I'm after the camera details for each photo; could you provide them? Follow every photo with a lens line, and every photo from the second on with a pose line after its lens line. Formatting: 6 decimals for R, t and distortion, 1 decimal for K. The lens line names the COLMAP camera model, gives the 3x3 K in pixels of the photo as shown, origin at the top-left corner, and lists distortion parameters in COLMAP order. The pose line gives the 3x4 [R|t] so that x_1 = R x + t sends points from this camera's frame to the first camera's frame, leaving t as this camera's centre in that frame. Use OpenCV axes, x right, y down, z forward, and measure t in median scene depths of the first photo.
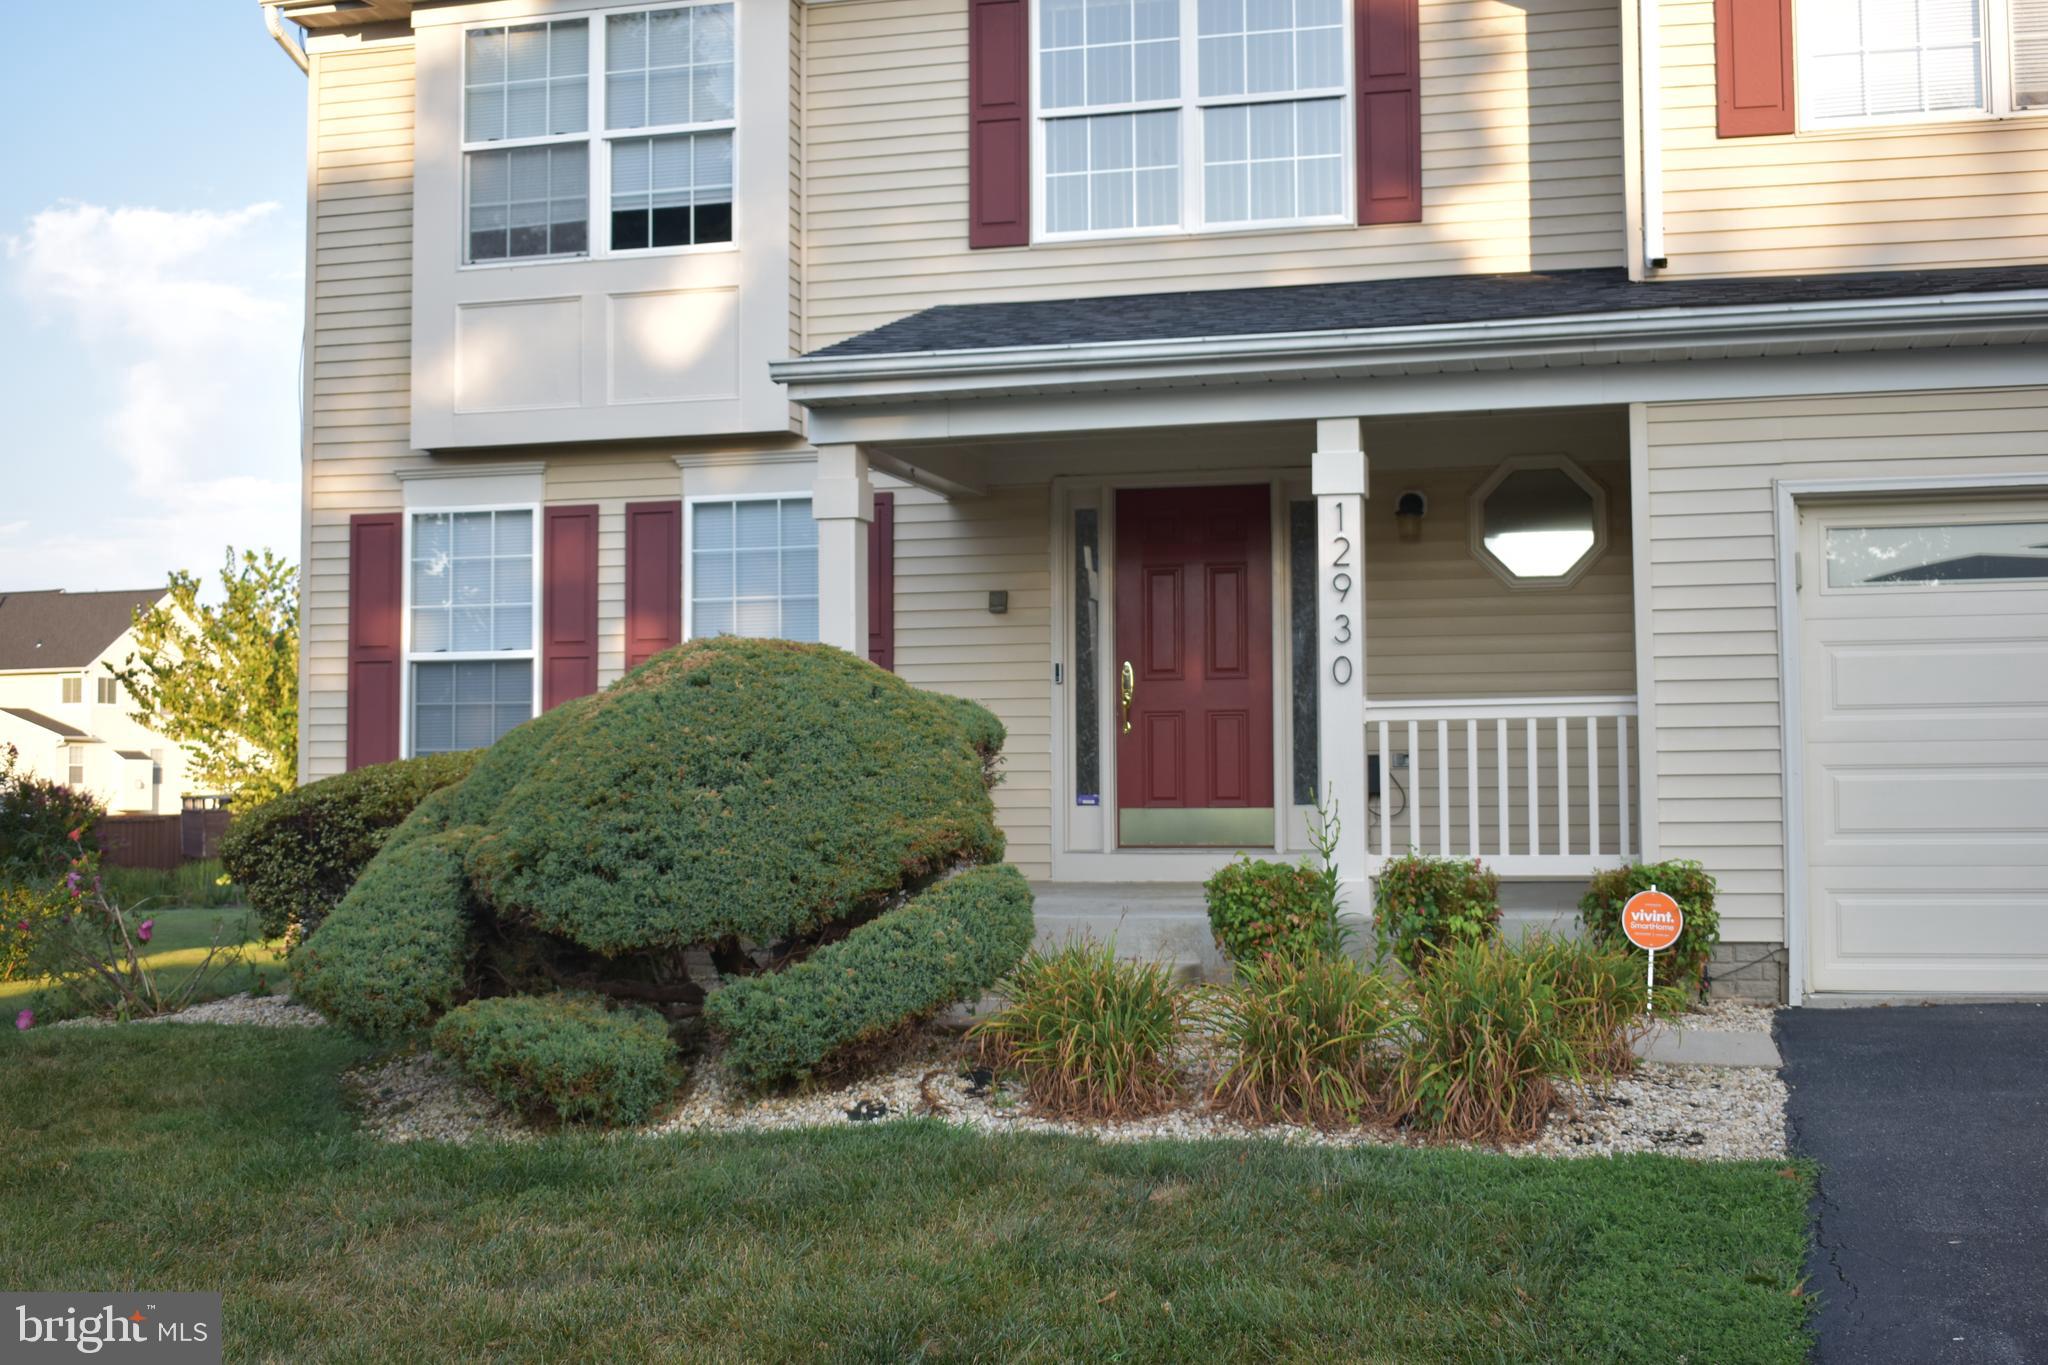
lens RADIAL K [[2343.7, 0, 1024.0], [0, 2343.7, 682.5], [0, 0, 1]] dist [-0.056508, -0.006866]
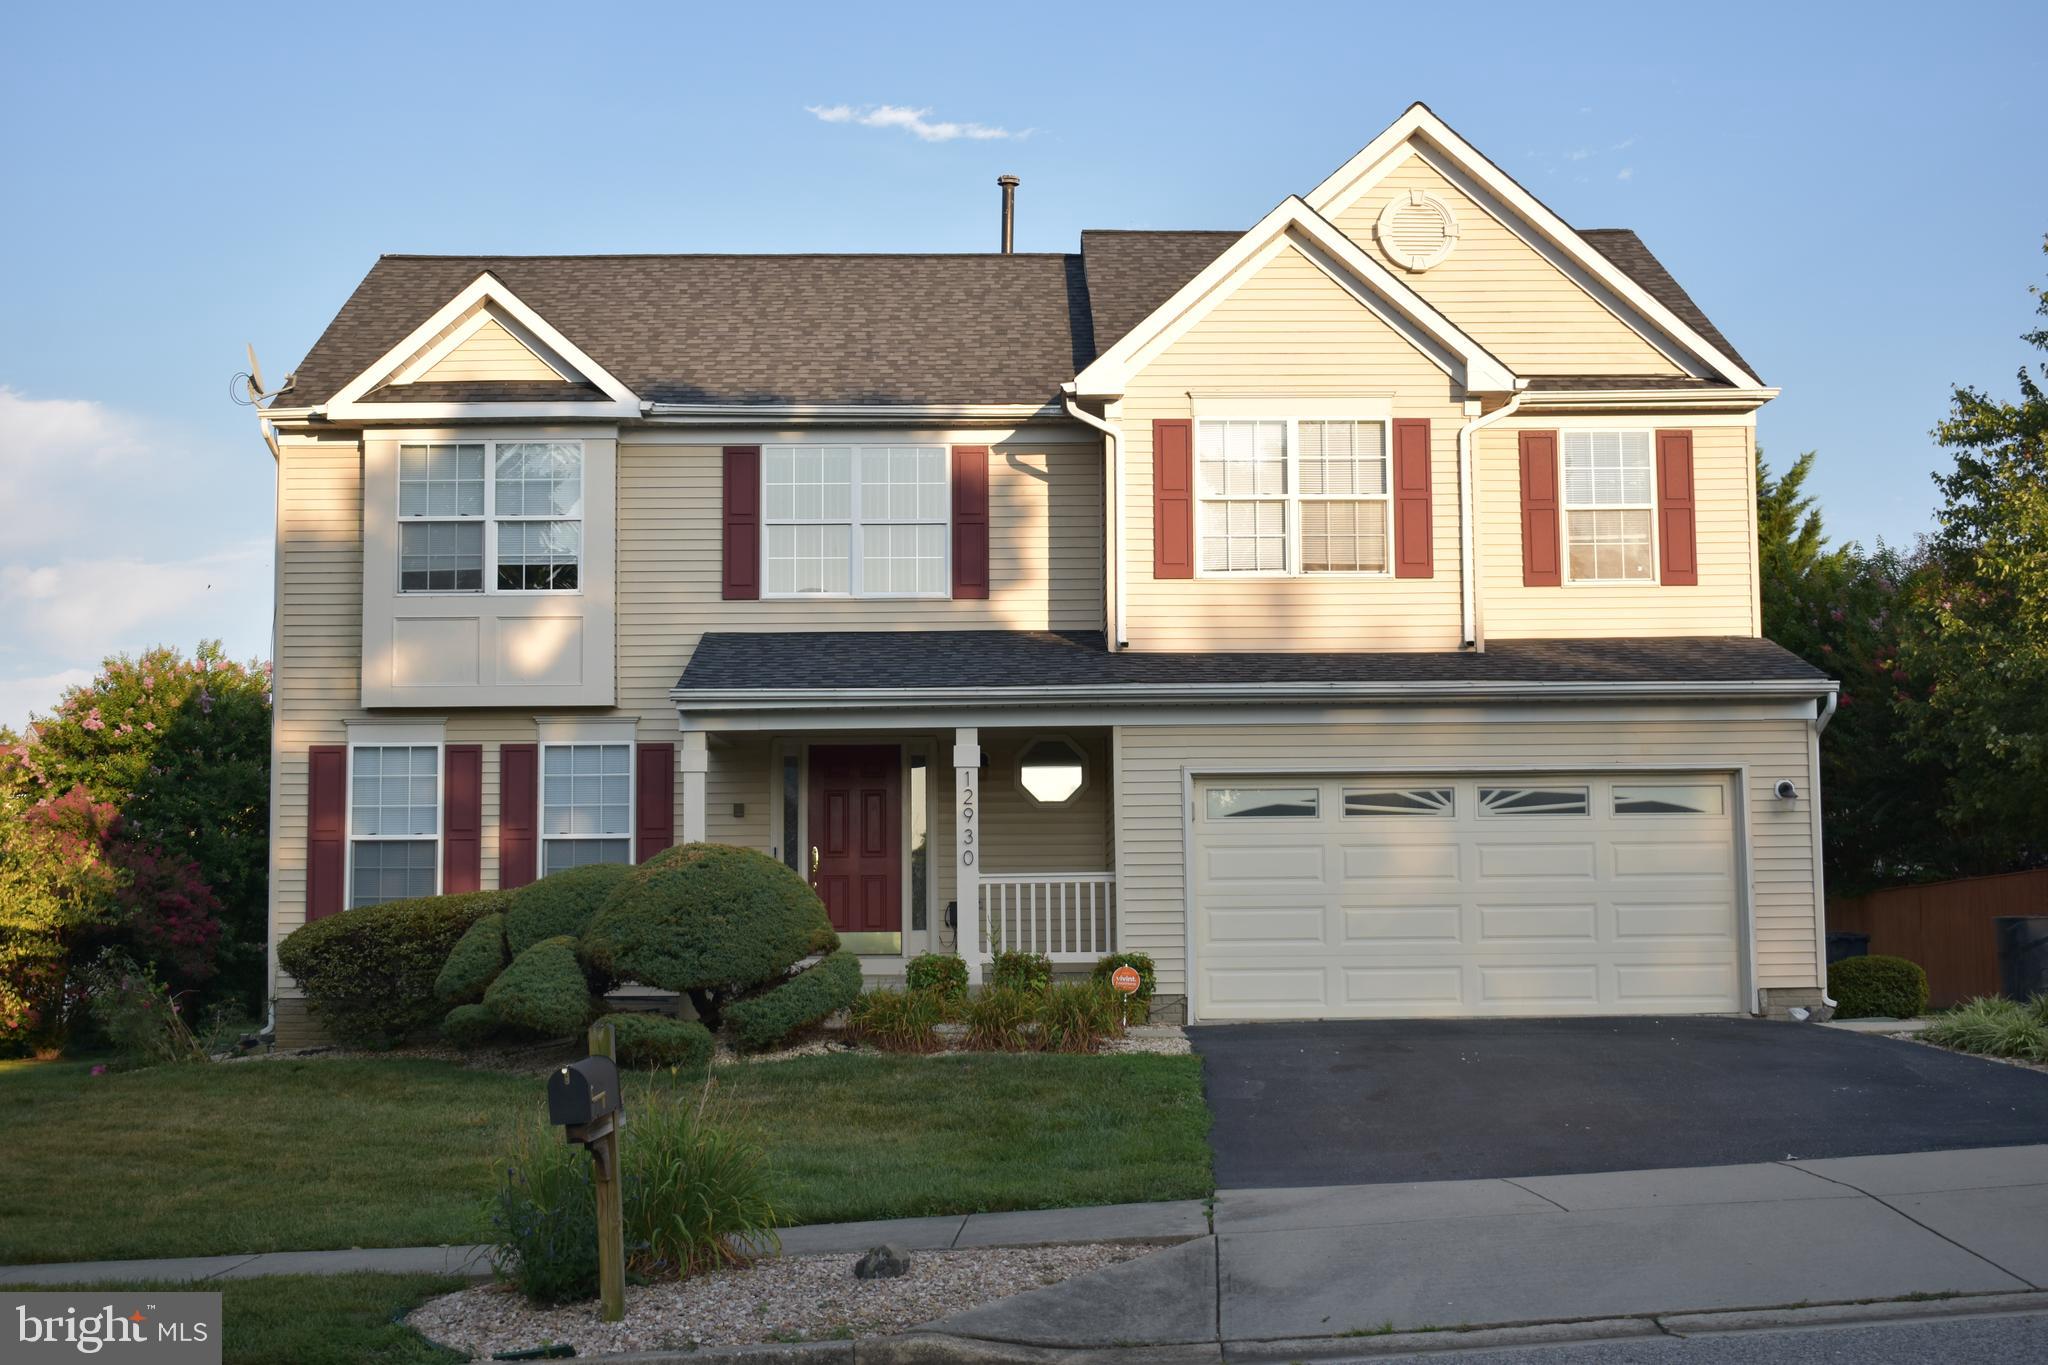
lens RADIAL K [[2663.8, 0, 1024.0], [0, 2663.8, 682.5], [0, 0, 1]] dist [-0.030834, -0.017923]
pose [[0.964660, 0.023740, 0.262428, -0.335398], [-0.010082, 0.998529, -0.053273, -0.027542], [-0.263307, 0.048744, 0.963480, -0.957508]]
